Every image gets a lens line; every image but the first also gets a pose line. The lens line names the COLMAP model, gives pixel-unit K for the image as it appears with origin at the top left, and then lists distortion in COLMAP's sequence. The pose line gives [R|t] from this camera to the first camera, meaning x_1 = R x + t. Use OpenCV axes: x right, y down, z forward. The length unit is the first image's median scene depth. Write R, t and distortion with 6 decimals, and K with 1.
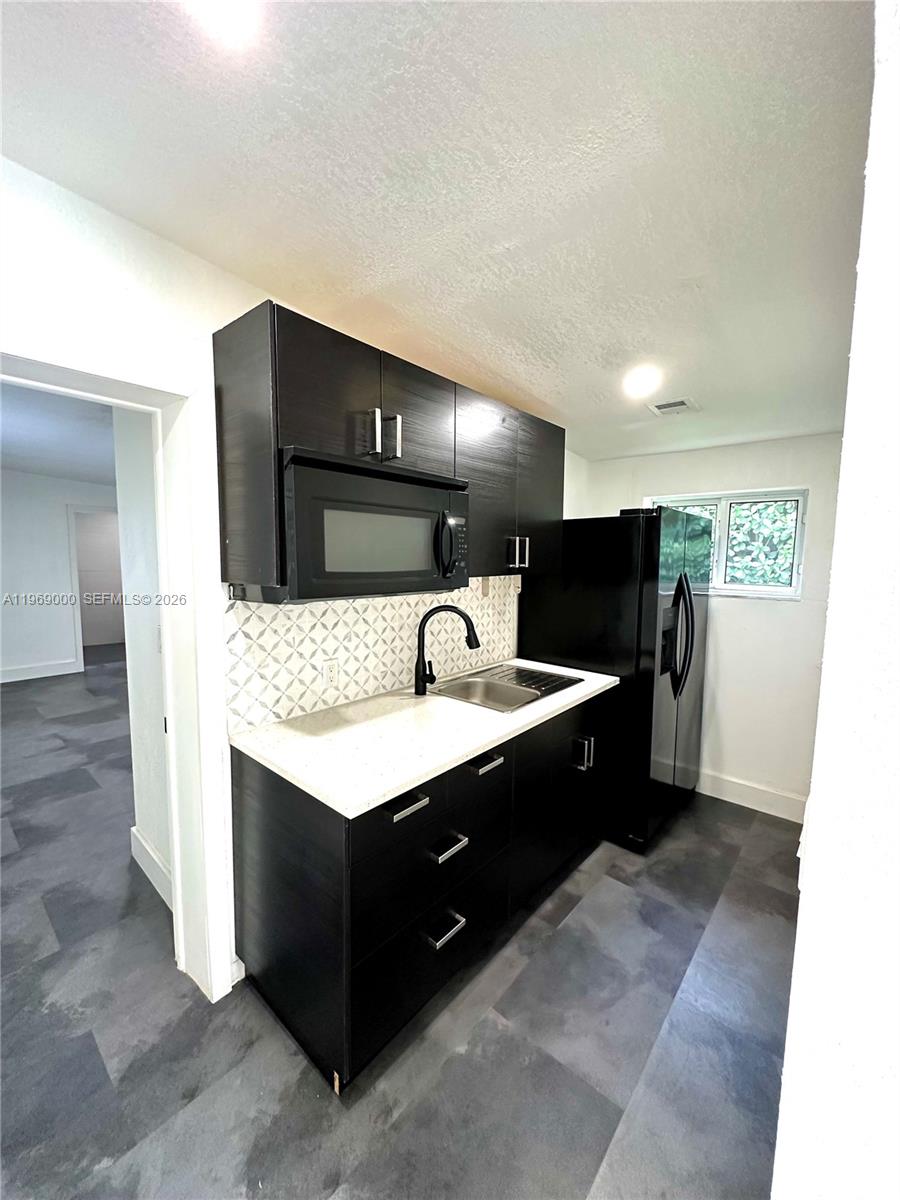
lens RADIAL K [[477.7, 0, 456.7], [0, 477.7, 601.3], [0, 0, 1]] dist [0.005139, 0.000262]
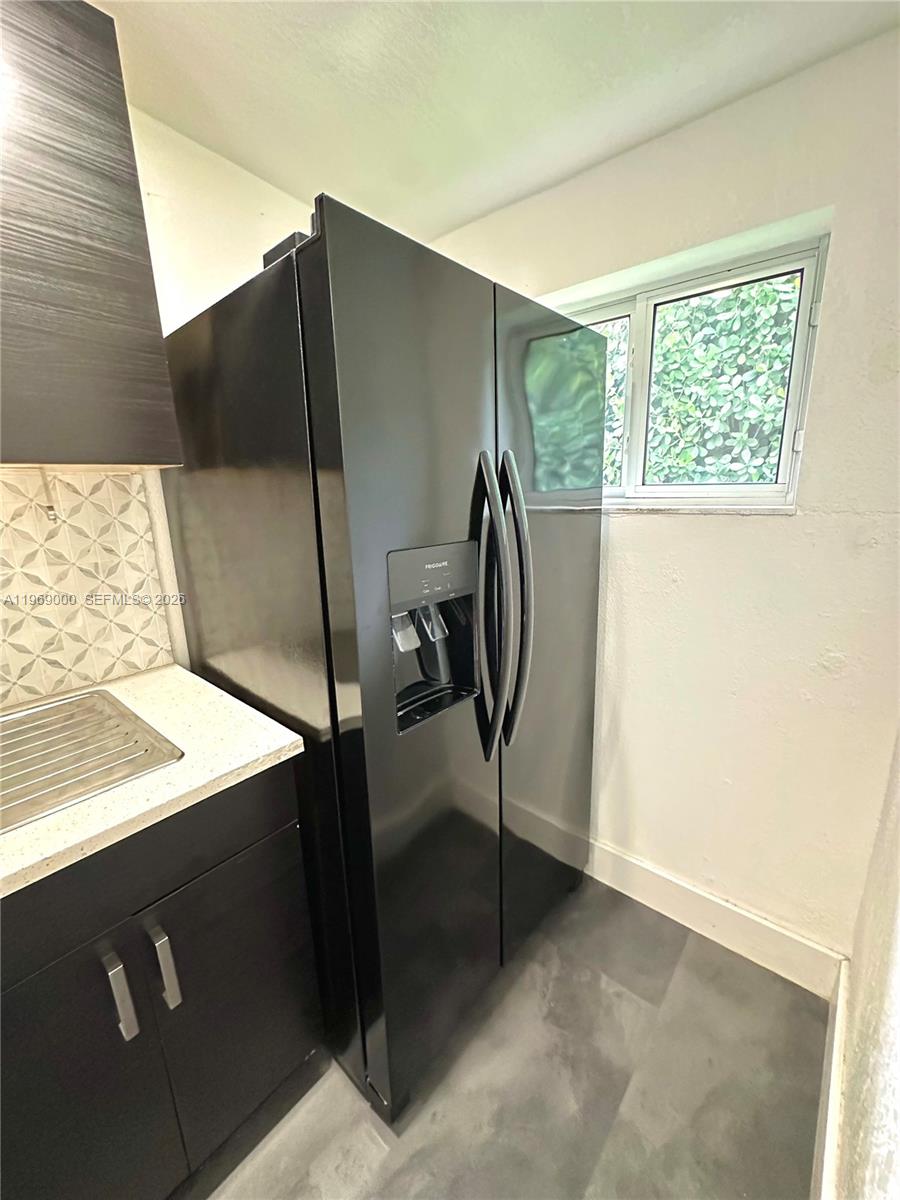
lens RADIAL K [[477.7, 0, 444.0], [0, 477.7, 597.7], [0, 0, 1]] dist [0.005139, 0.000262]
pose [[0.999125, -0.038538, -0.016253, 0.352949], [0.040357, 0.990344, 0.132625, 0.002753], [0.010985, -0.133164, 0.991033, 0.487784]]
